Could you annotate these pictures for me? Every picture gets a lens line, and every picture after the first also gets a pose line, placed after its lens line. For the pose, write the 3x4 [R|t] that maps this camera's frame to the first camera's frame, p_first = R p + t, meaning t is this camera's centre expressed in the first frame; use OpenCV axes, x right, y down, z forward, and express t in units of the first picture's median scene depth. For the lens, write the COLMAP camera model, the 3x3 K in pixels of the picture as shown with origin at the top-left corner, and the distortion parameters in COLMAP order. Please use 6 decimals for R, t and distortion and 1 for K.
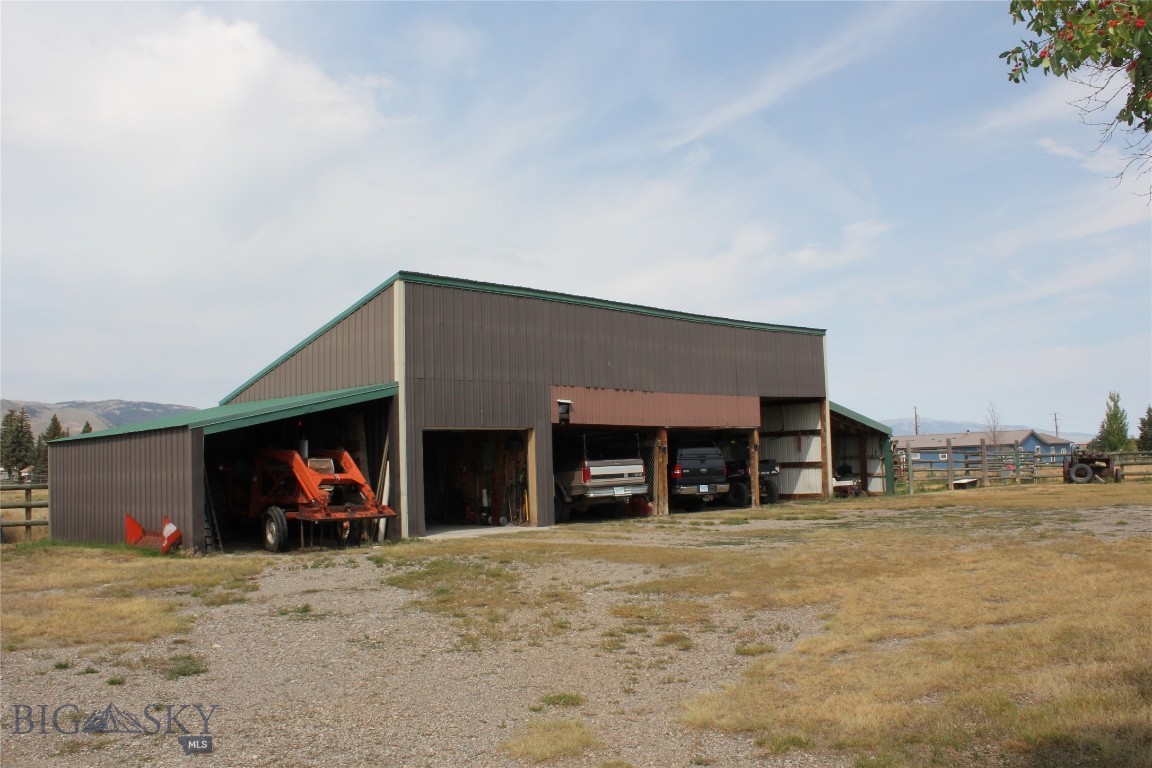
lens RADIAL K [[998.4, 0, 576.0], [0, 998.4, 384.0], [0, 0, 1]] dist [-0.177149, 0.177877]
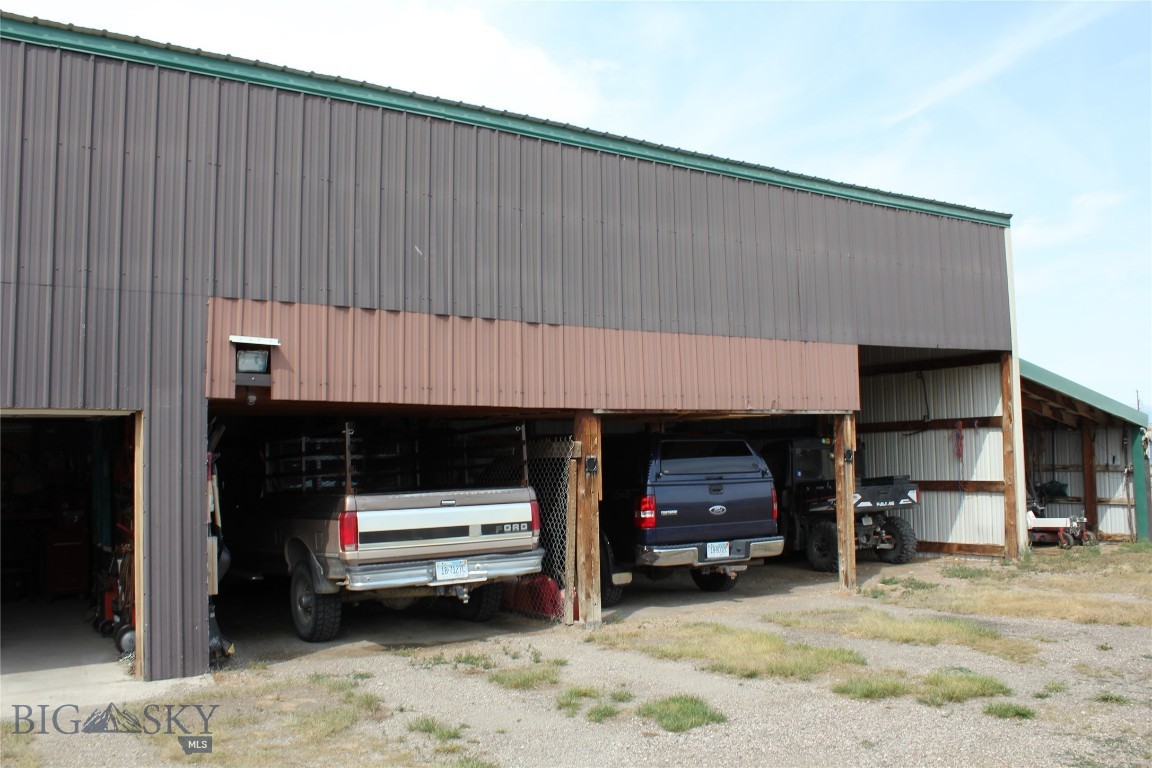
lens RADIAL K [[998.4, 0, 576.0], [0, 998.4, 384.0], [0, 0, 1]] dist [-0.177149, 0.177877]
pose [[0.981829, -0.006619, -0.189652, 0.144633], [0.008976, 0.999893, 0.011575, 0.024628], [0.189555, -0.013067, 0.981783, 0.533792]]
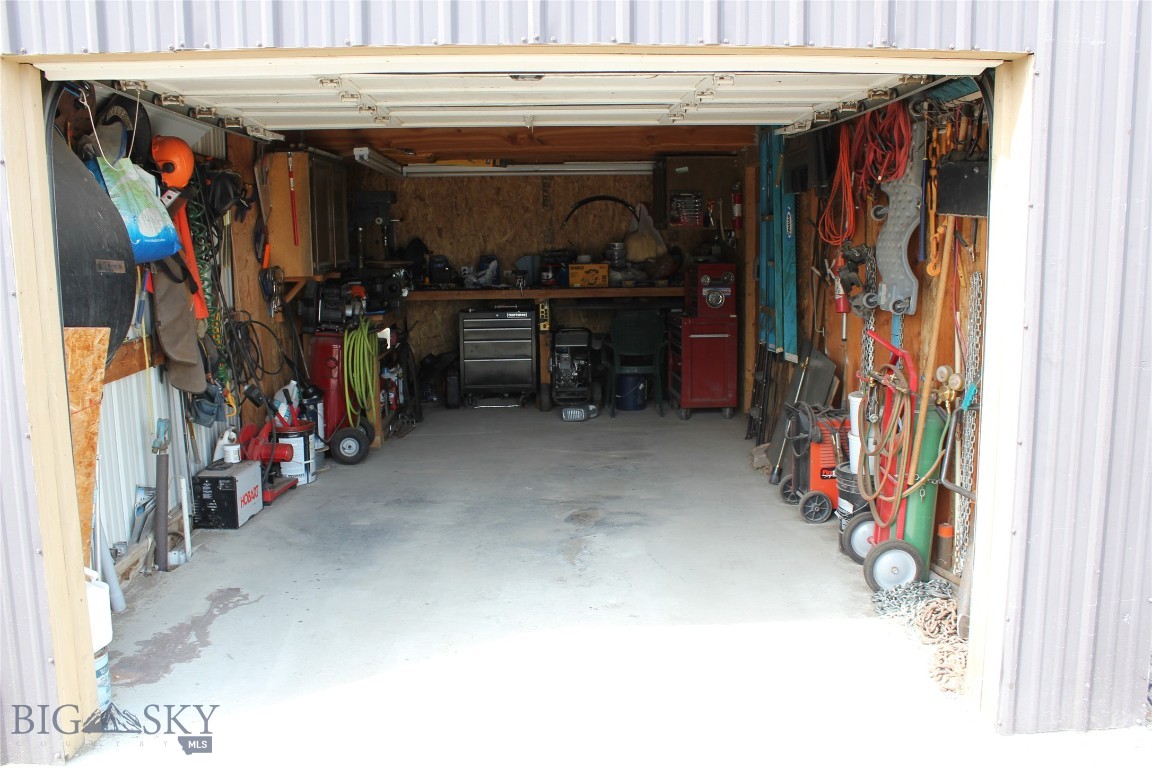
lens RADIAL K [[998.4, 0, 576.0], [0, 998.4, 384.0], [0, 0, 1]] dist [-0.177149, 0.177877]
pose [[0.739529, 0.121496, -0.662069, 0.002203], [0.045095, 0.972424, 0.228820, 0.043330], [0.671612, -0.199075, 0.713657, 0.674633]]
